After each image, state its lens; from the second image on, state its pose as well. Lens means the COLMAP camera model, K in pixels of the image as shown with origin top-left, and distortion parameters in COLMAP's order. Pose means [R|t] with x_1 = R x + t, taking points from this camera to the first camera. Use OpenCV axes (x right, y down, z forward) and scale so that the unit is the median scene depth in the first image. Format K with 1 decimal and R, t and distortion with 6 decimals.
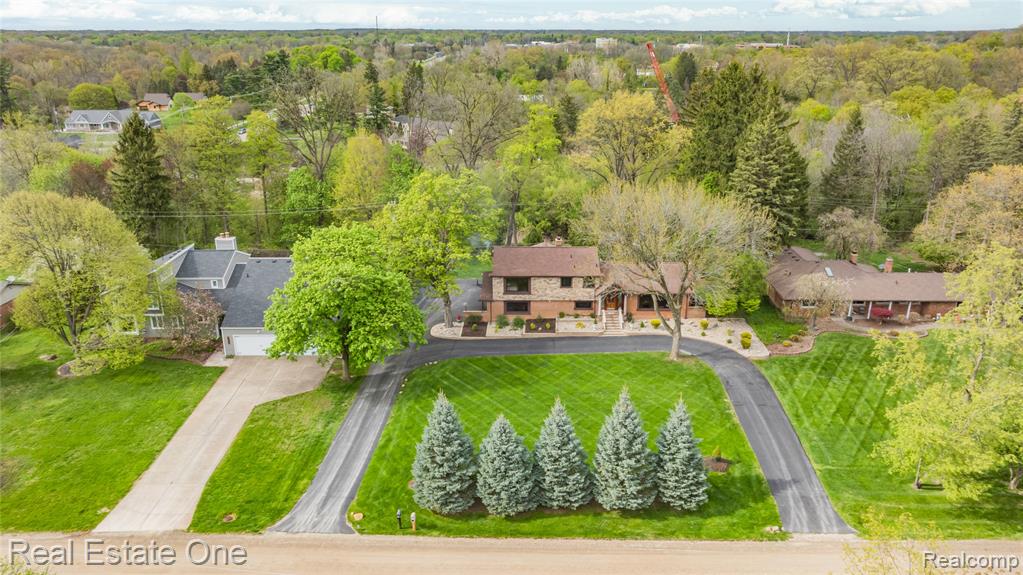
lens RADIAL K [[763.1, 0, 511.7], [0, 763.1, 287.4], [0, 0, 1]] dist [-0.039258, 0.002566]
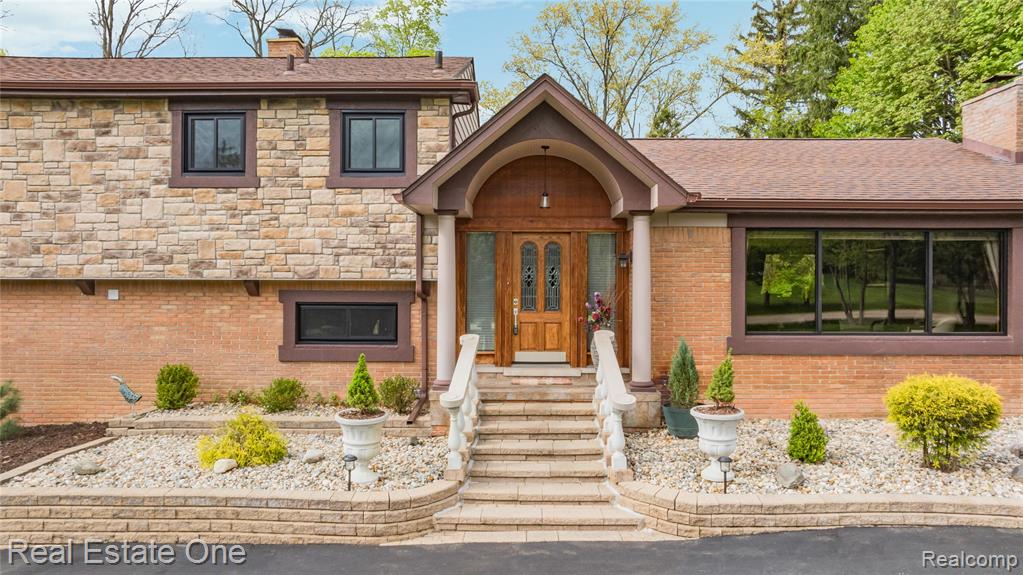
lens RADIAL K [[763.1, 0, 512.2], [0, 763.1, 287.8], [0, 0, 1]] dist [-0.039258, 0.002566]
pose [[0.999941, 0.006392, 0.008776, 0.125397], [-0.003515, 0.955399, -0.295296, 0.059489], [-0.010272, 0.295248, 0.955366, 0.869822]]
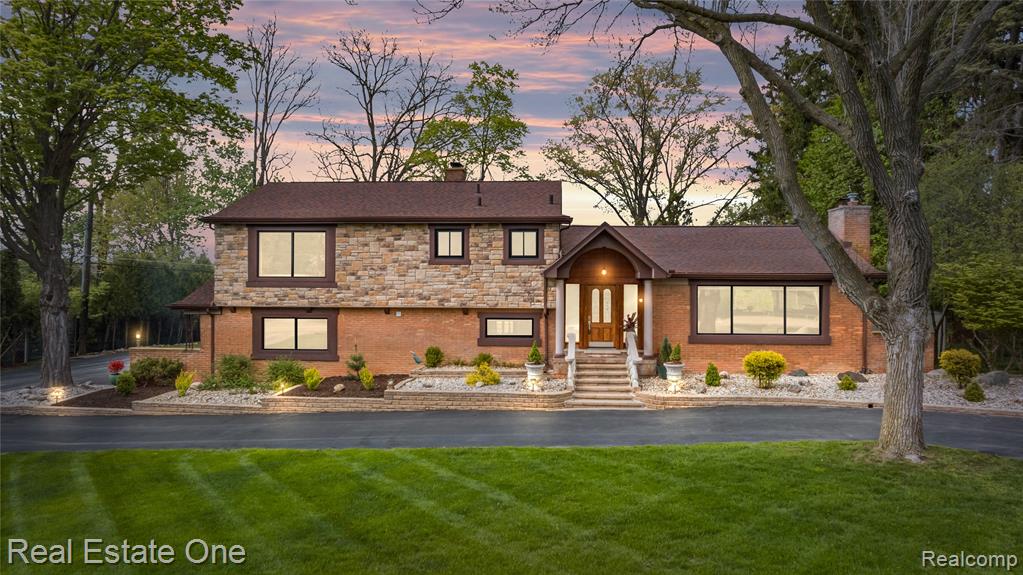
lens RADIAL K [[763.1, 0, 513.9], [0, 763.1, 284.1], [0, 0, 1]] dist [-0.039258, 0.002566]
pose [[0.998942, 0.008557, -0.045175, 0.110699], [-0.021658, 0.954267, -0.298169, 0.097896], [0.040558, 0.298832, 0.953443, 0.712809]]
